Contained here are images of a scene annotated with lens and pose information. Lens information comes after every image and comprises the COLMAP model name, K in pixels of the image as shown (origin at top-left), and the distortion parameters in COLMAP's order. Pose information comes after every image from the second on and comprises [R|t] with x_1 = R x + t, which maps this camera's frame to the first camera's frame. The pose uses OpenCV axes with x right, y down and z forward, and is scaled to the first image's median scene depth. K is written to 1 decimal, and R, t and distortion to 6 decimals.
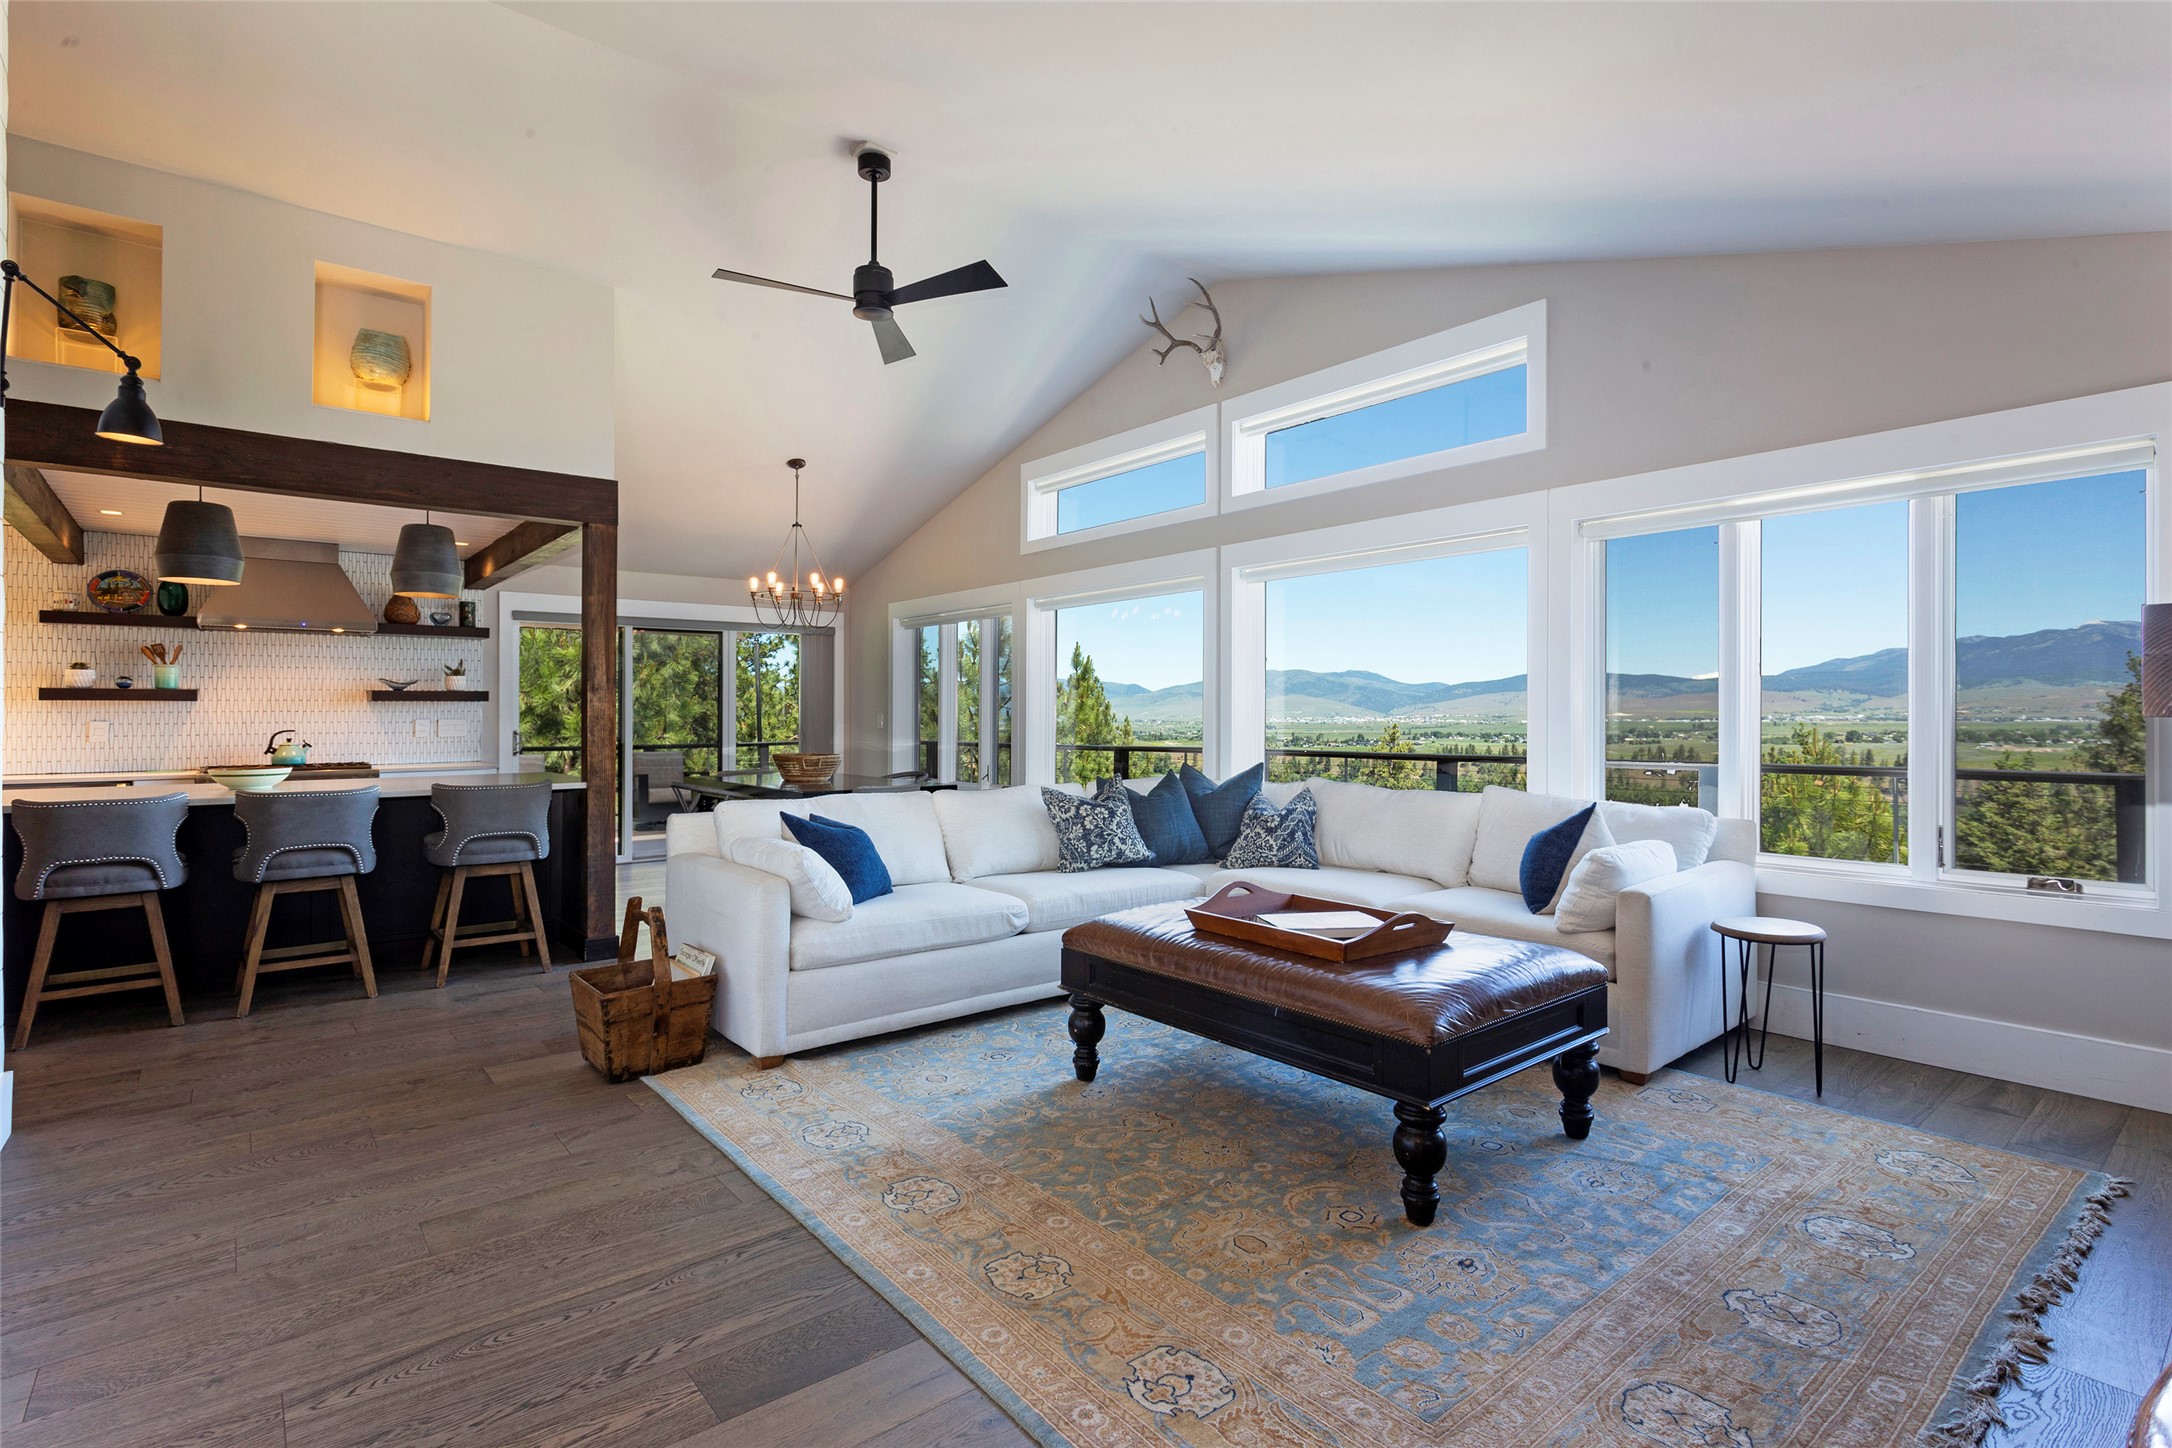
lens RADIAL K [[1033.3, 0, 1086.0], [0, 1033.3, 724.0], [0, 0, 1]] dist [0.009656, -0.000762]
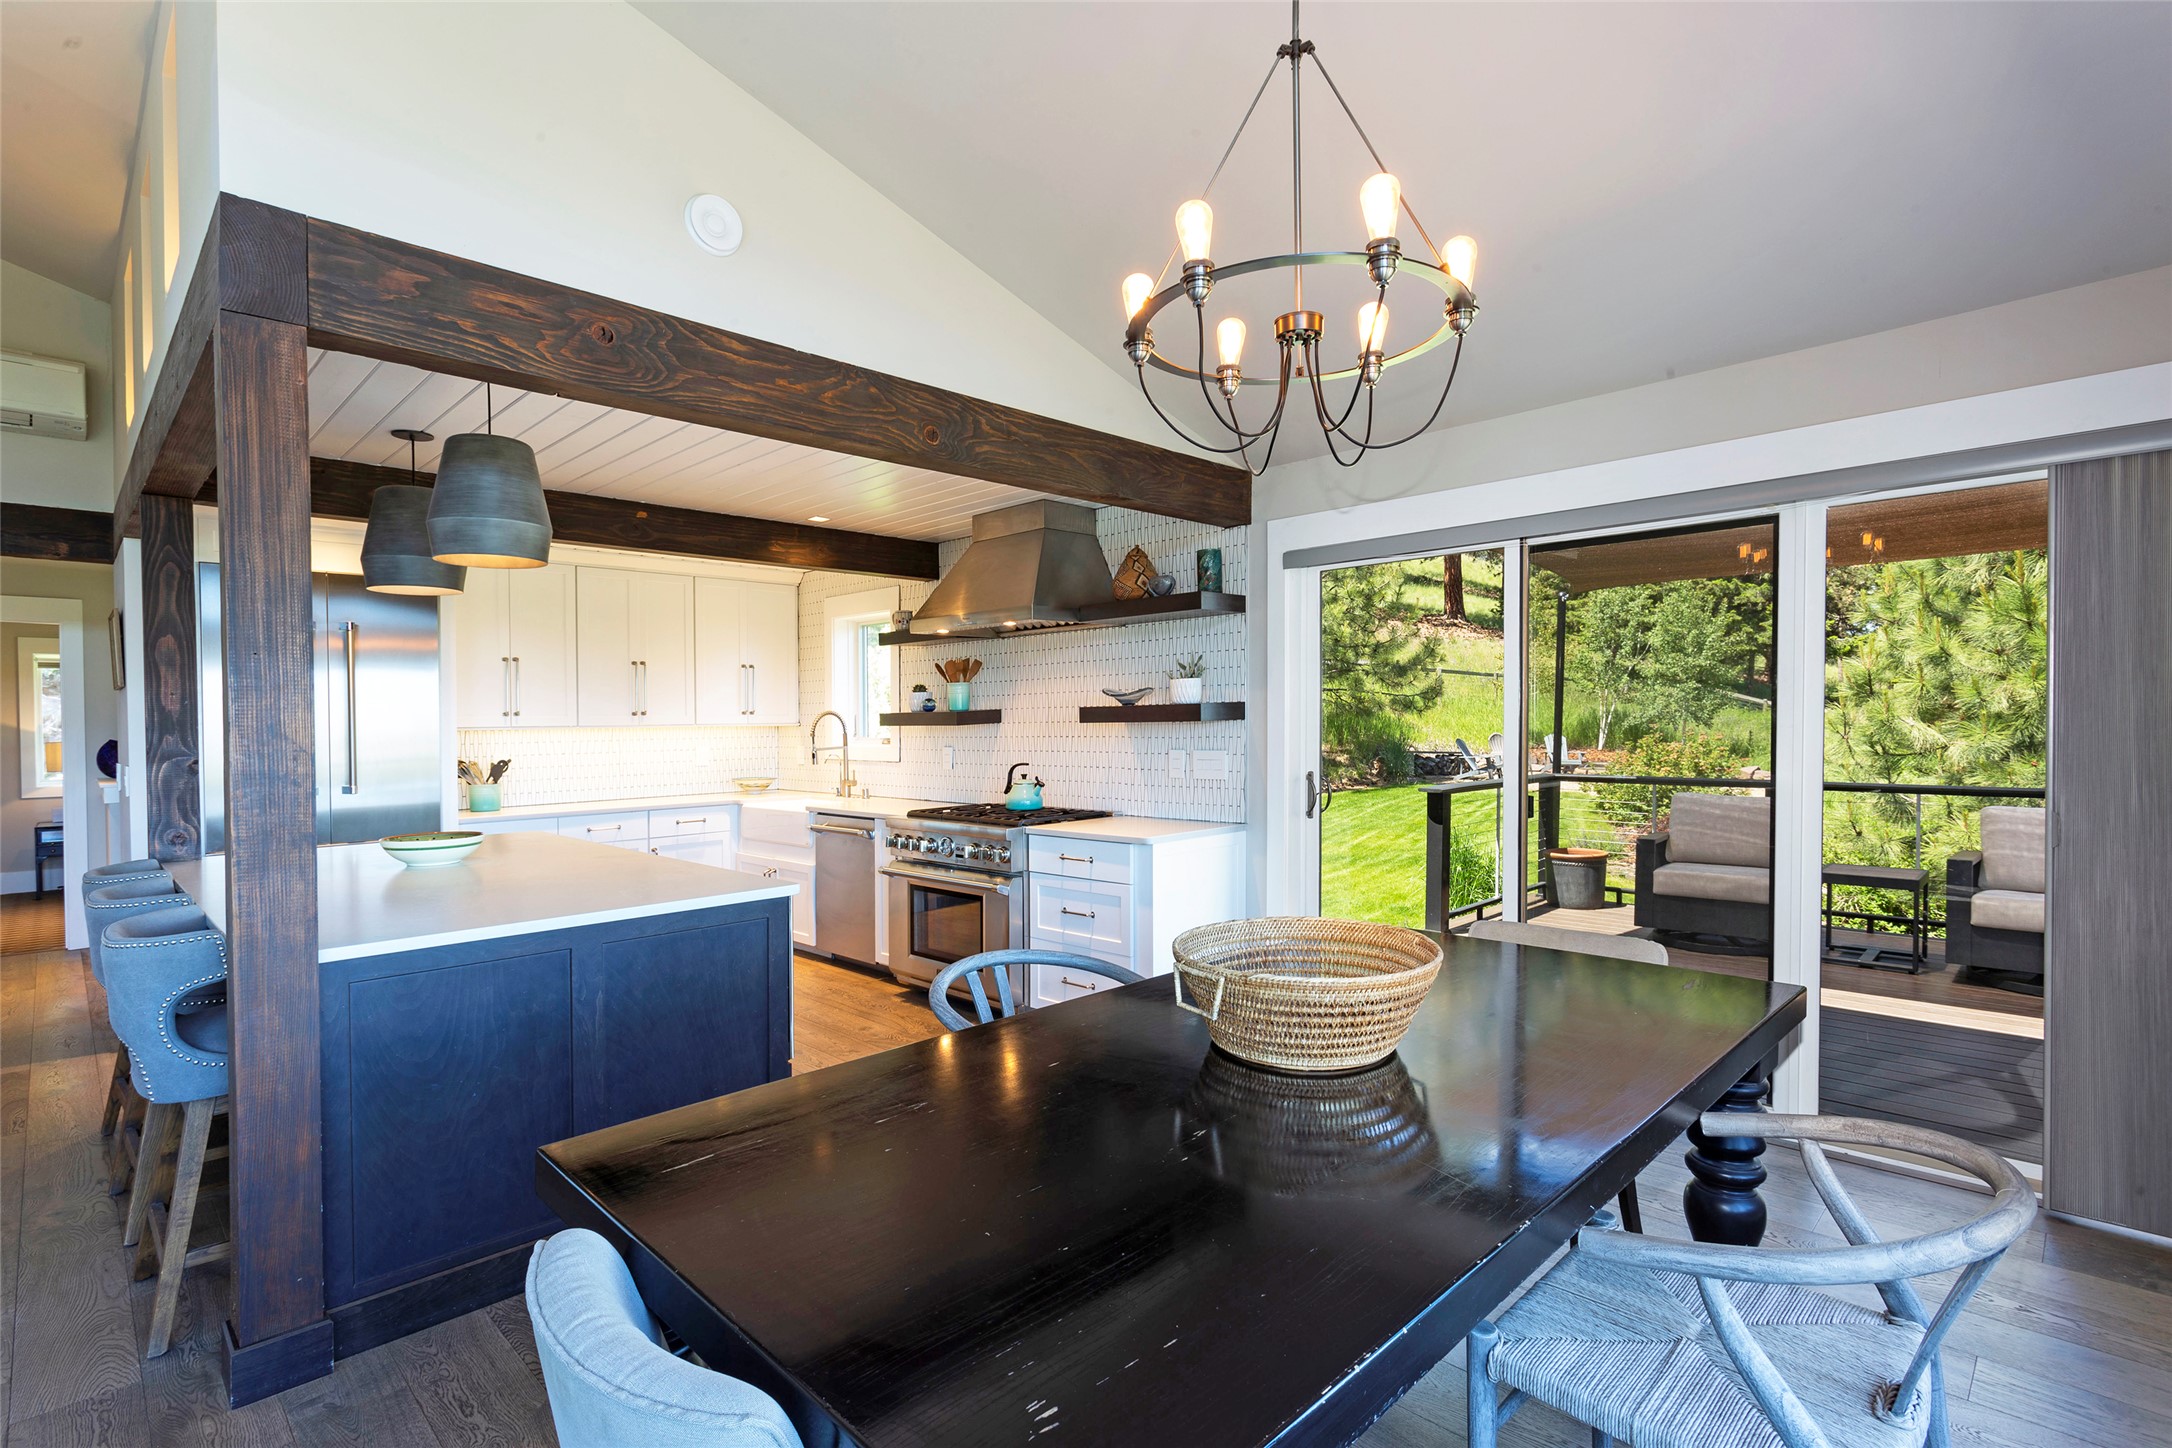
lens RADIAL K [[1034.3, 0, 1085.9], [0, 1034.3, 740.7], [0, 0, 1]] dist [-0.001623, -0.000320]
pose [[0.091737, 0.022313, -0.995533, -0.020897], [0.004384, 0.999730, 0.022811, -0.024357], [0.995774, -0.006457, 0.091615, 0.889389]]
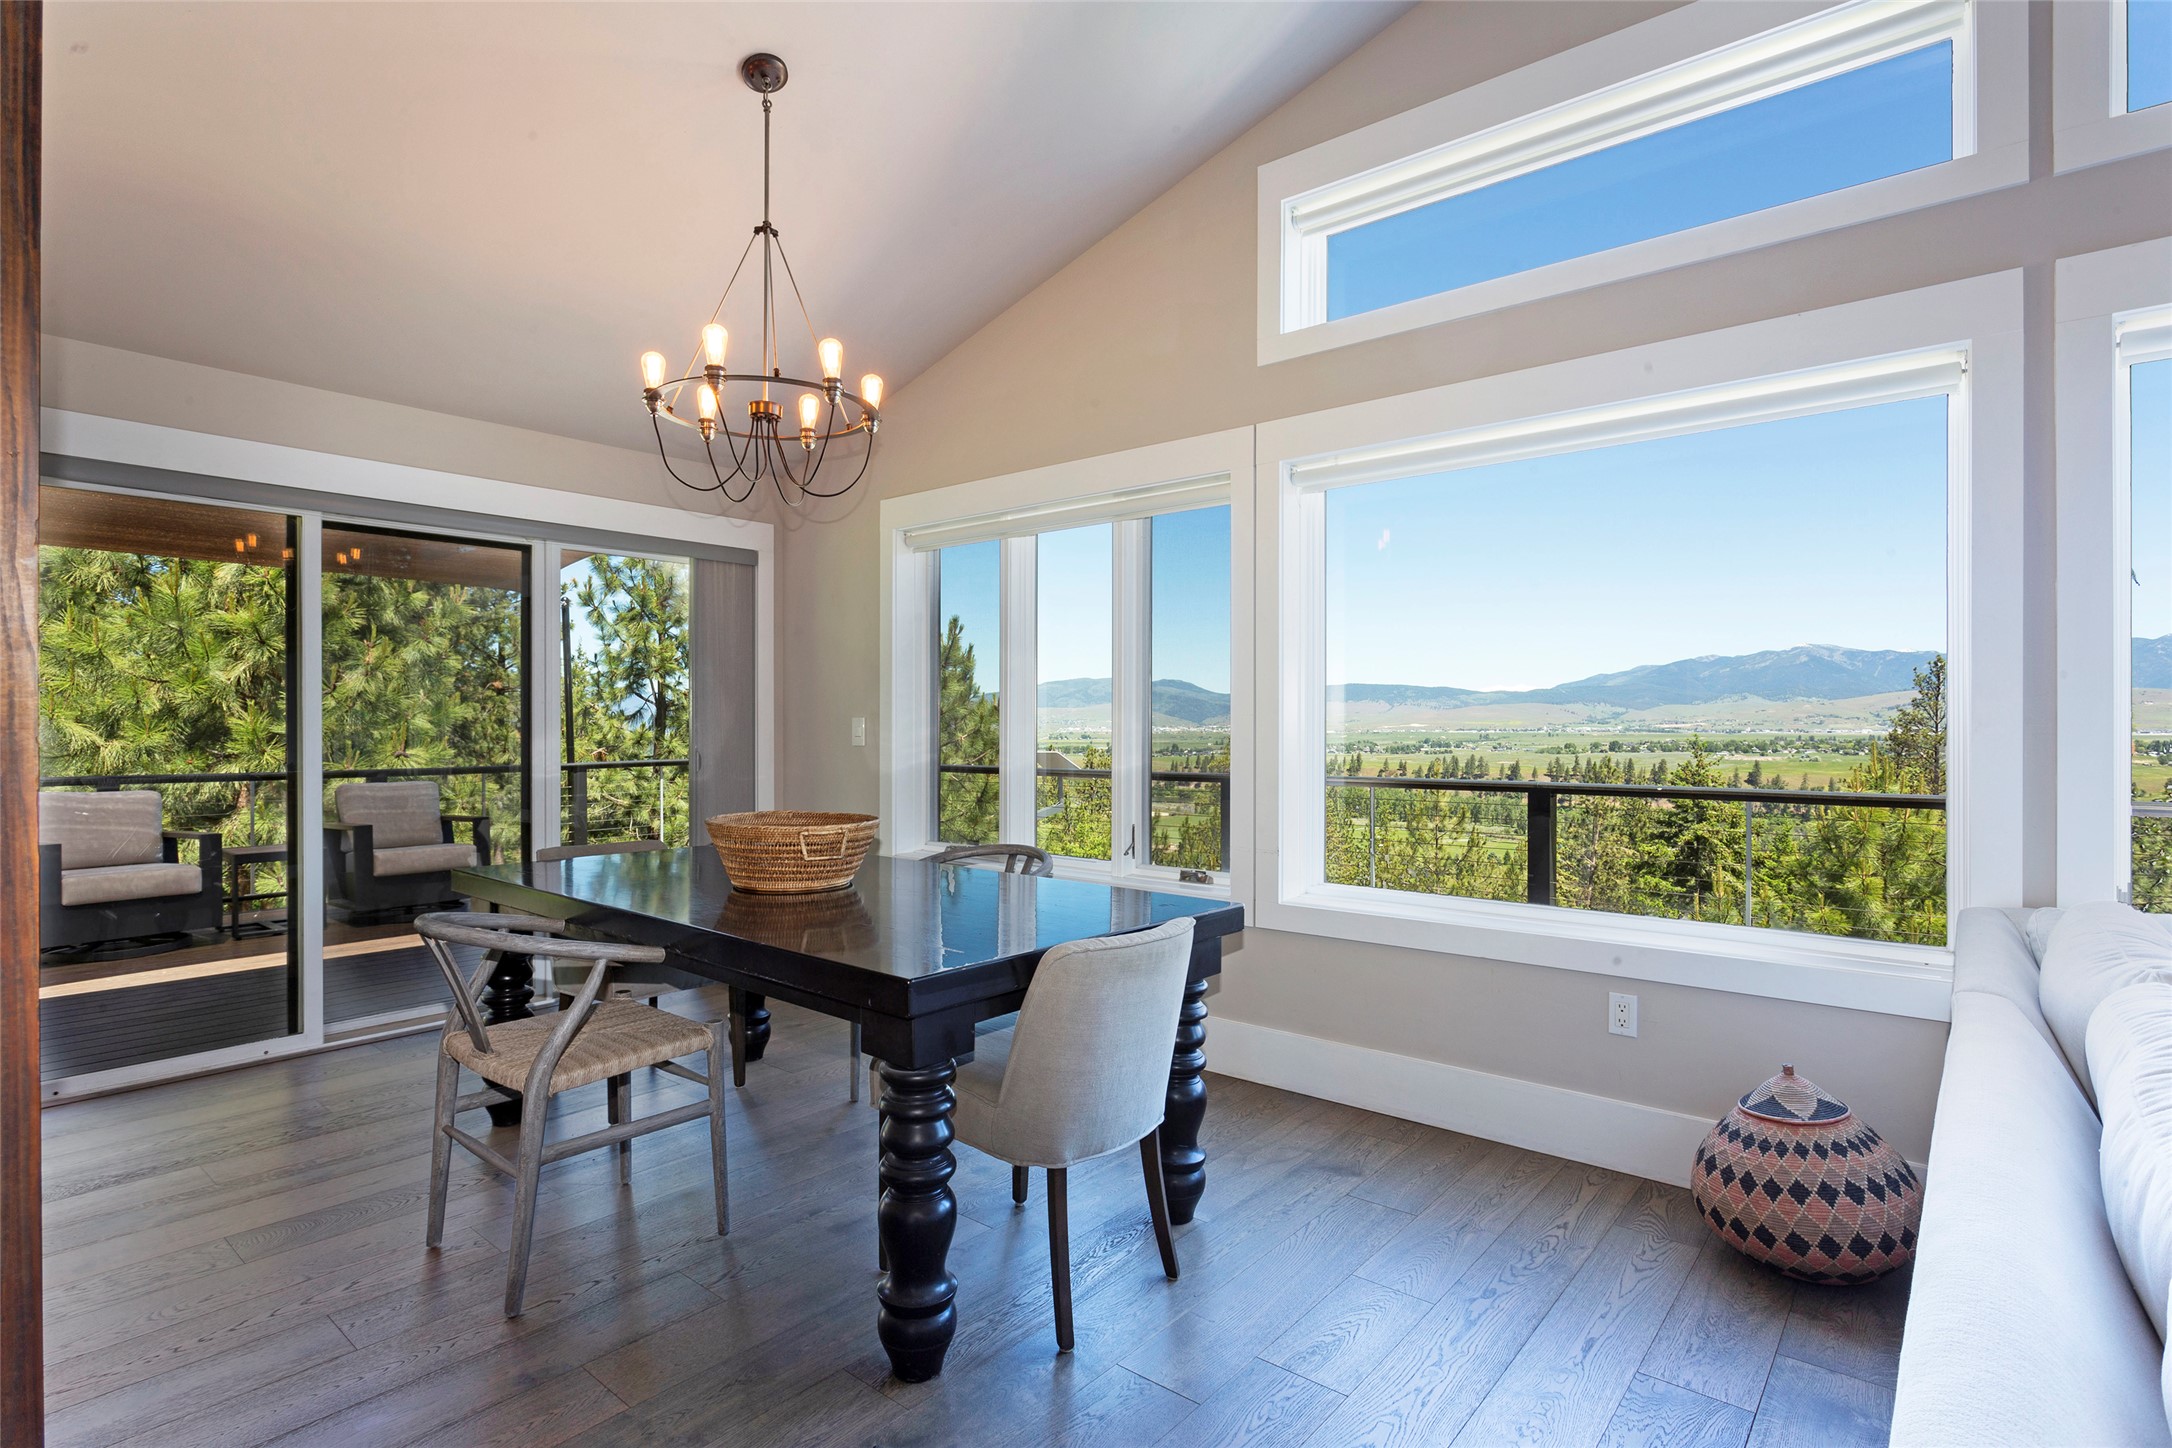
lens RADIAL K [[1075.6, 0, 1079.1], [0, 1075.6, 744.7], [0, 0, 1]] dist [-0.025773, 0.007635]
pose [[0.984885, 0.000914, 0.173207, -0.223955], [-0.002755, 0.999942, 0.010387, -0.002840], [-0.173188, -0.010707, 0.984831, 0.559465]]
